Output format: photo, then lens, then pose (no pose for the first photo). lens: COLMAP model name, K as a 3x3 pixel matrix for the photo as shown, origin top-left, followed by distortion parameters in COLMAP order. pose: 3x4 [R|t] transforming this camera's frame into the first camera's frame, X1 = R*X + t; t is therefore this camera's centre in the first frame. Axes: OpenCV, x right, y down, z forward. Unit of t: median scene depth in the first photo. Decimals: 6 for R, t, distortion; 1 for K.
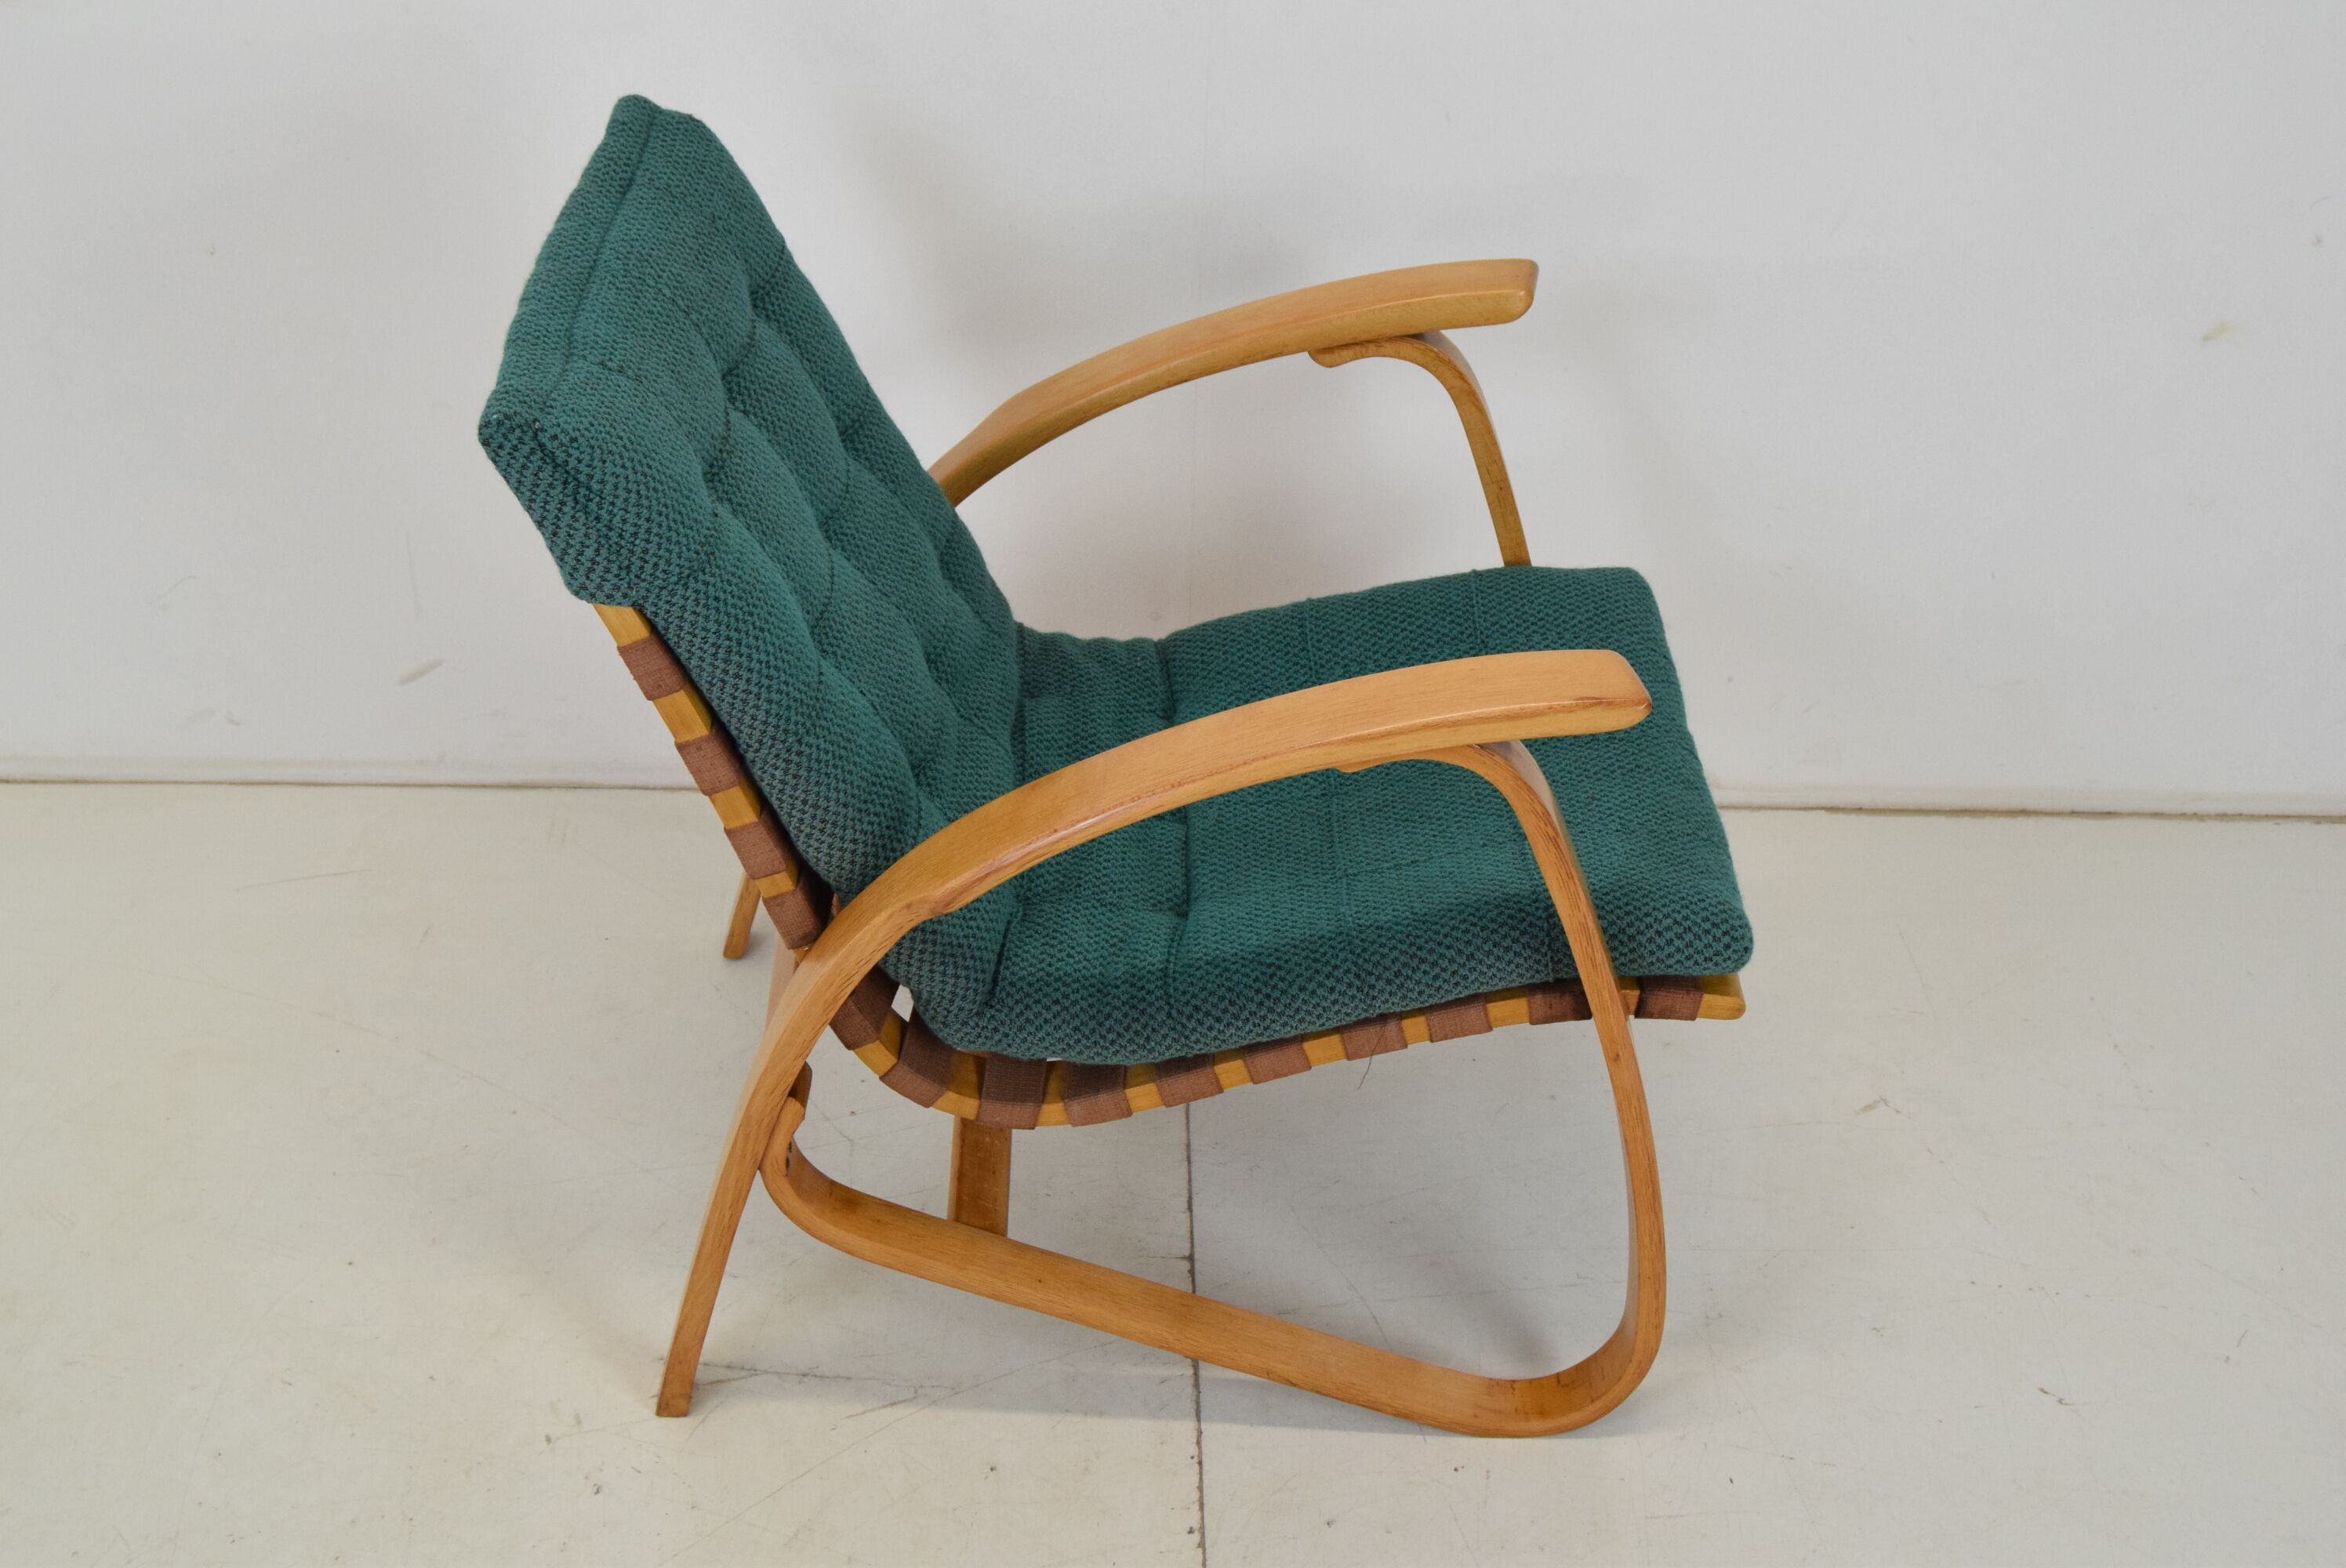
lens RADIAL K [[2849.4, 0, 1169.2], [0, 2849.4, 782.9], [0, 0, 1]] dist [-0.044855, 0.000000]
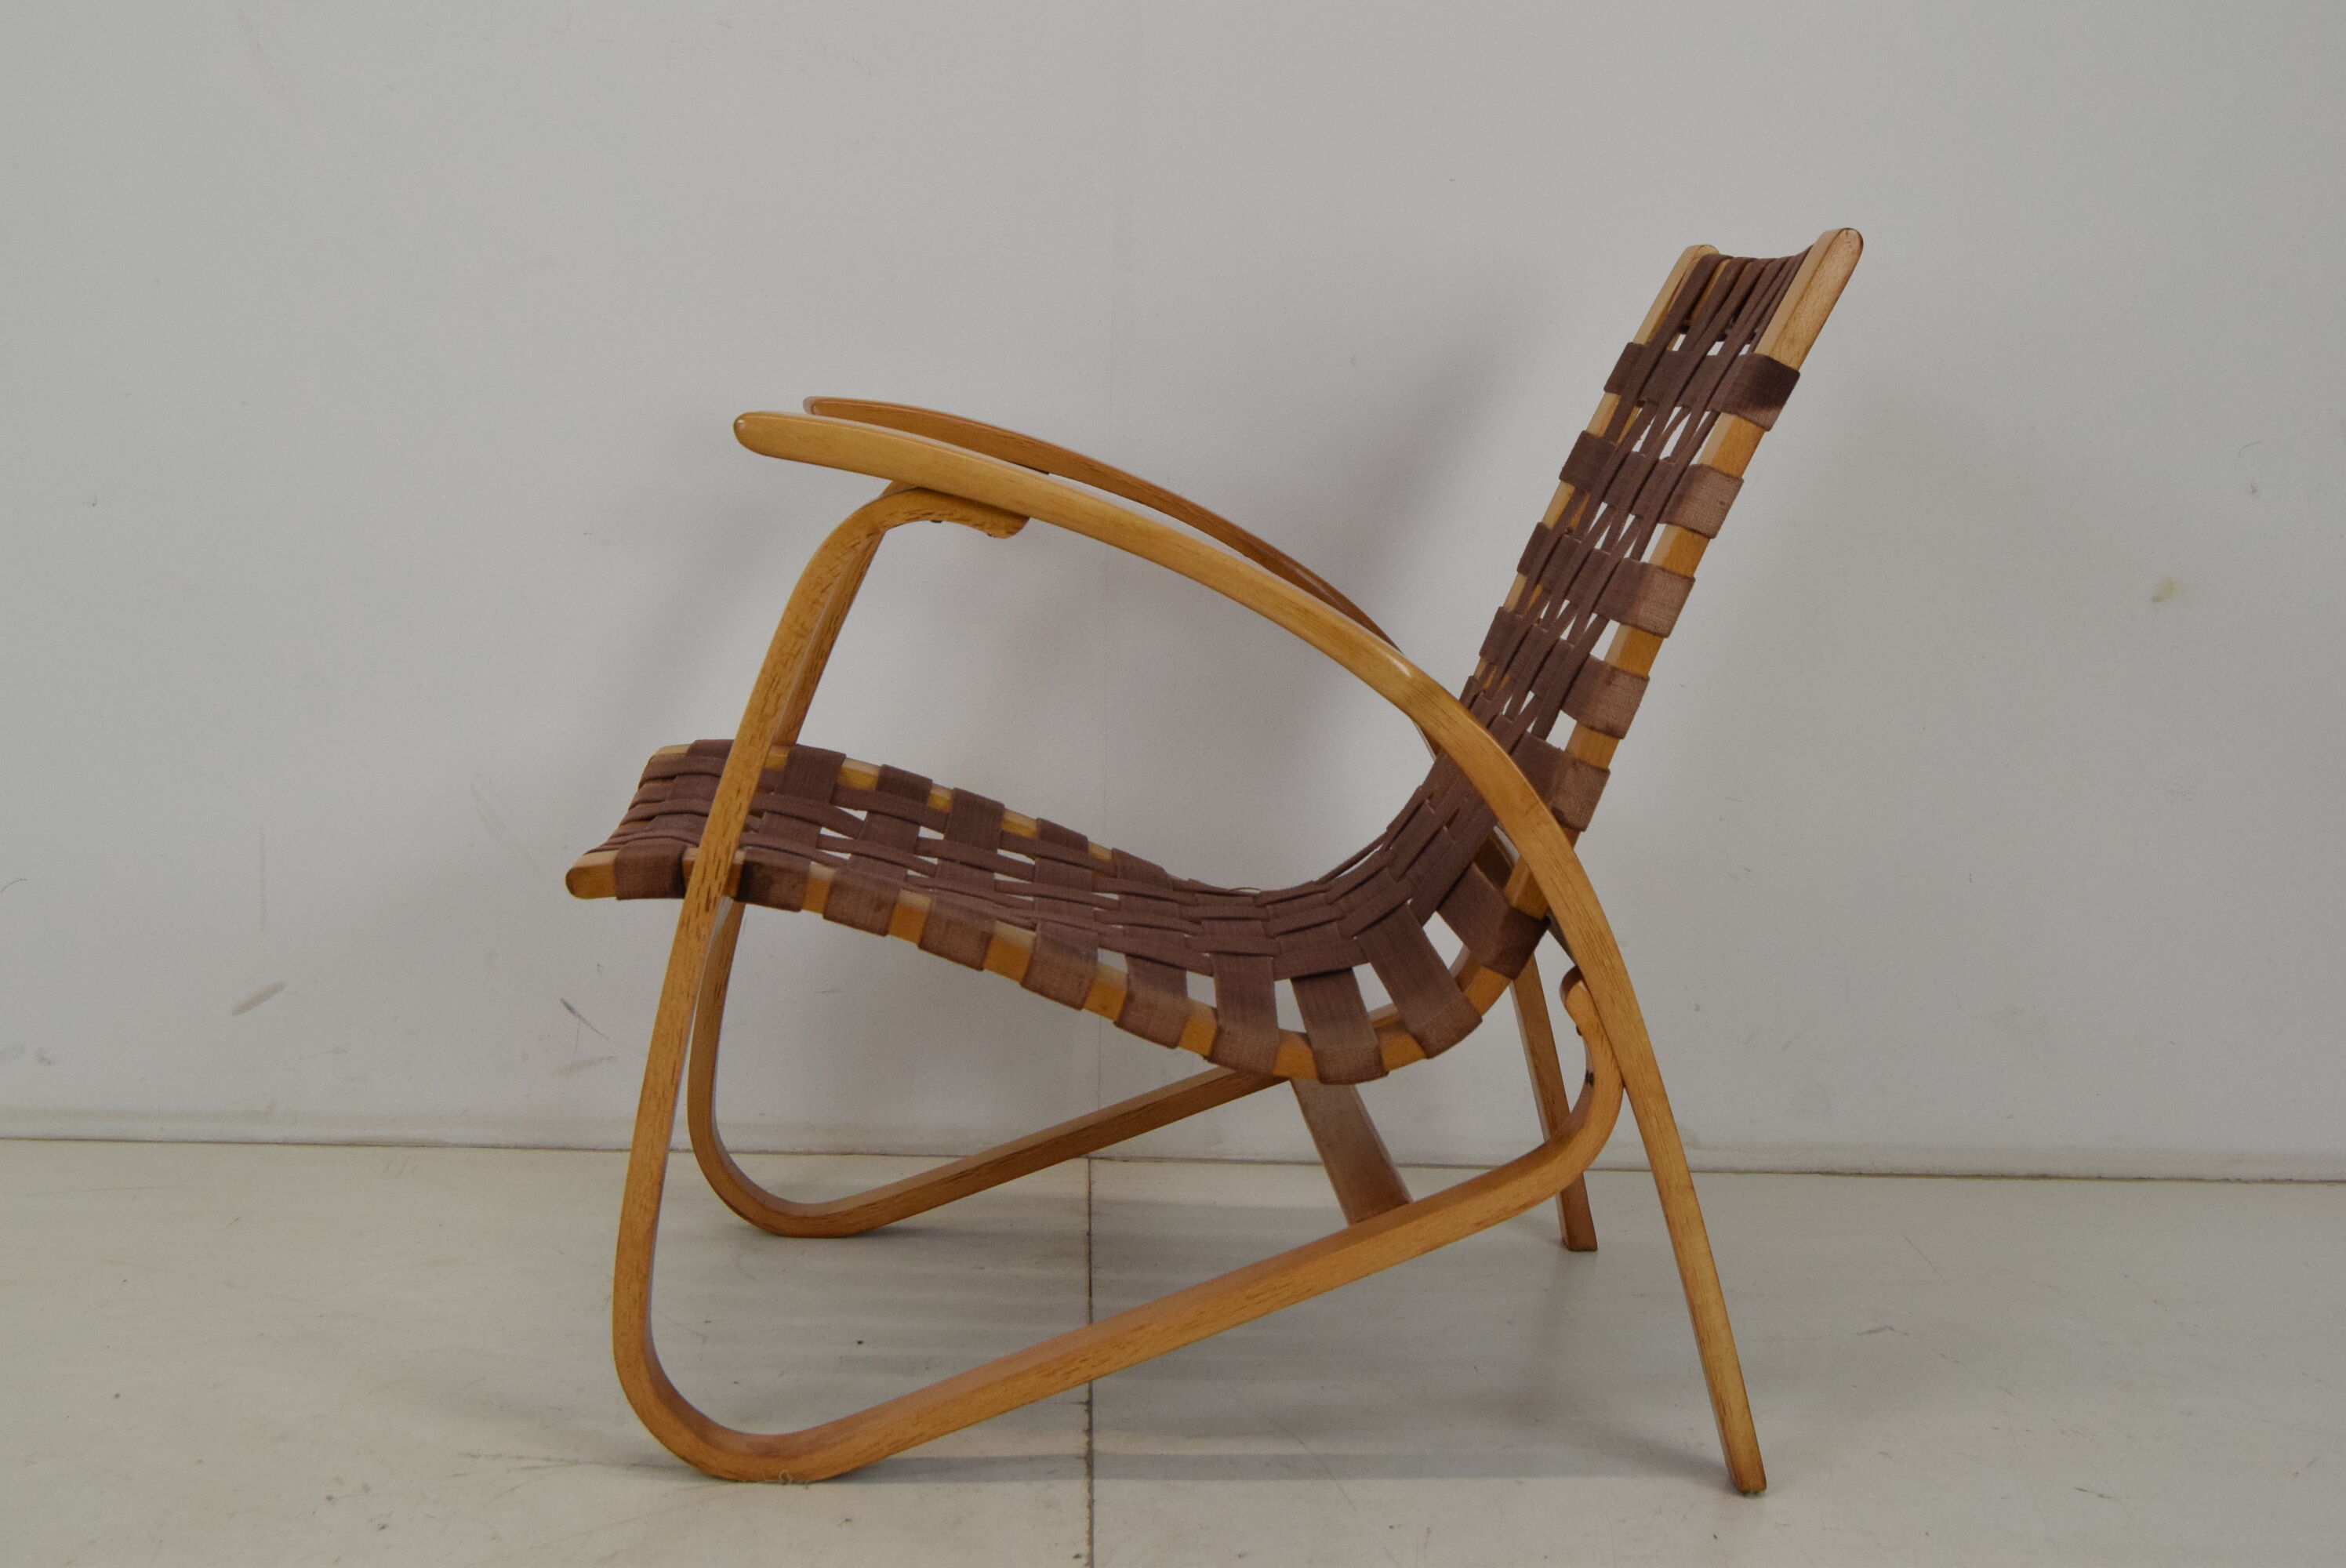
lens RADIAL K [[3396.3, 0, 1178.8], [0, 3396.3, 770.5], [0, 0, 1]] dist [-0.031077, 0.000000]
pose [[0.999951, -0.007279, 0.006772, 0.024883], [0.009484, 0.902728, -0.430107, 0.369238], [-0.002982, 0.430150, 0.902752, -0.013255]]
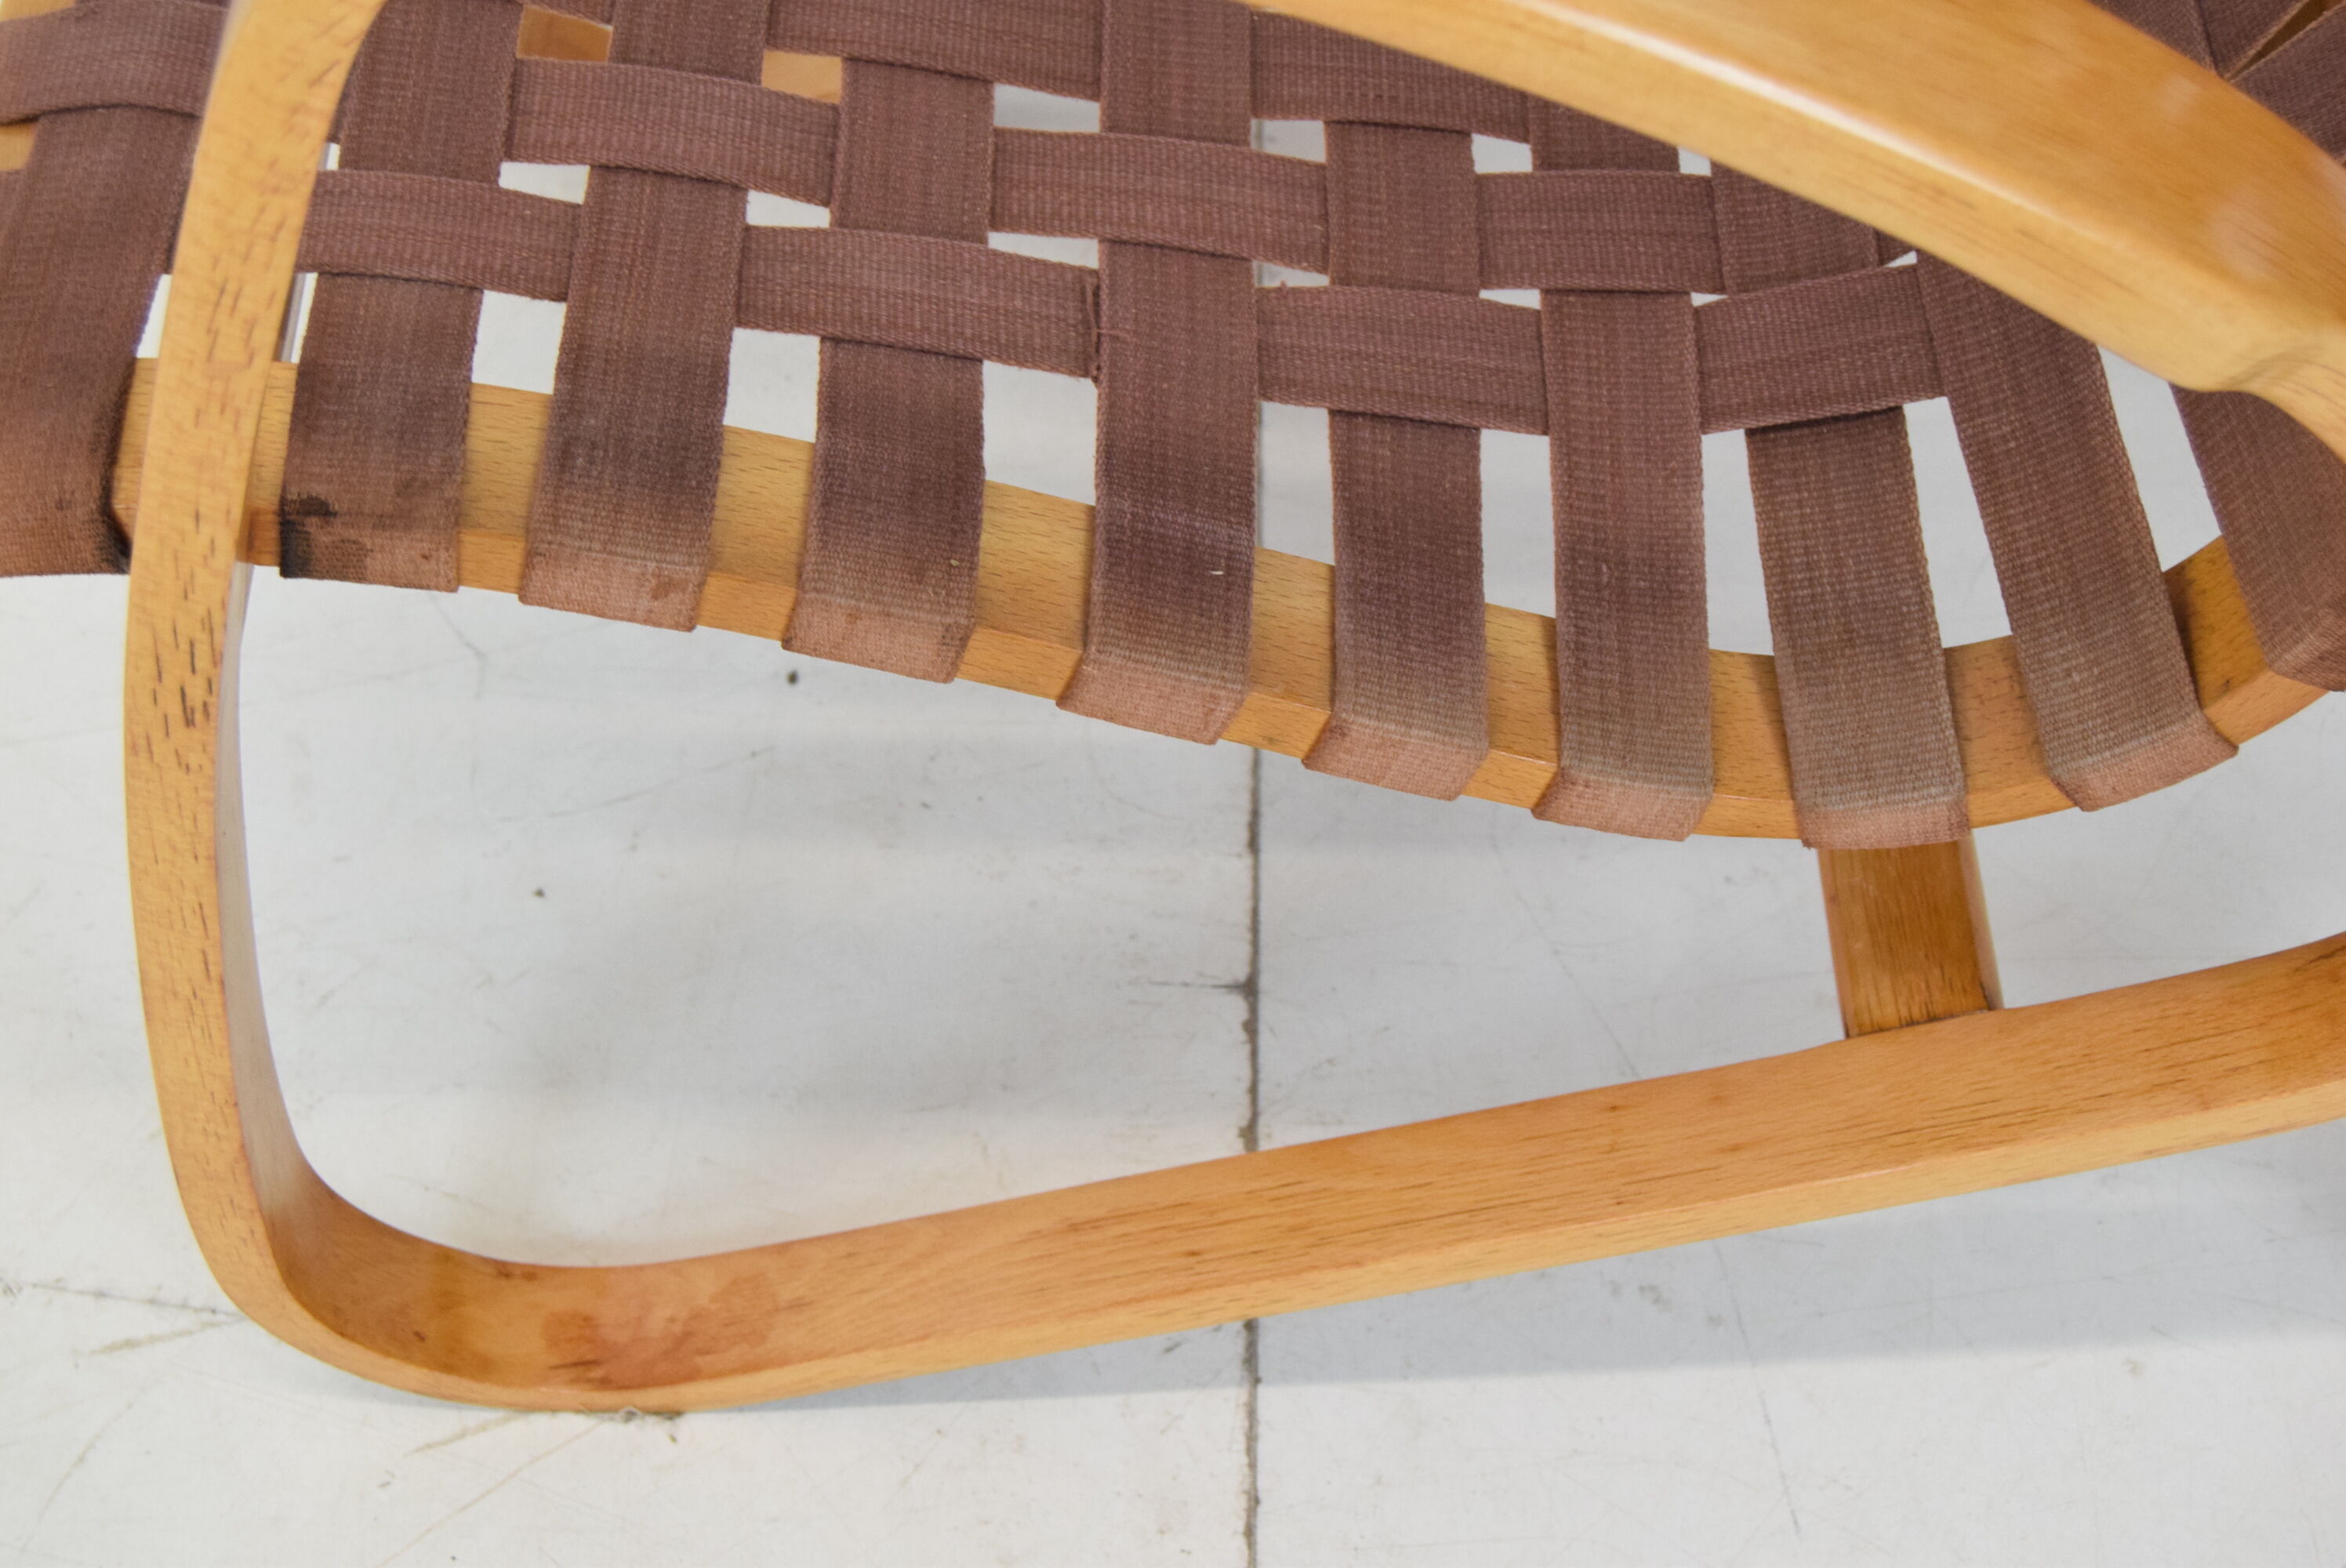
lens RADIAL K [[3616.9, 0, 1174.0], [0, 3616.9, 801.1], [0, 0, 1]] dist [-0.025918, 0.000000]
pose [[0.998430, 0.006899, -0.055579, 0.021957], [0.014028, 0.929948, 0.367425, -0.048902], [0.054220, -0.367628, 0.928391, 0.428225]]
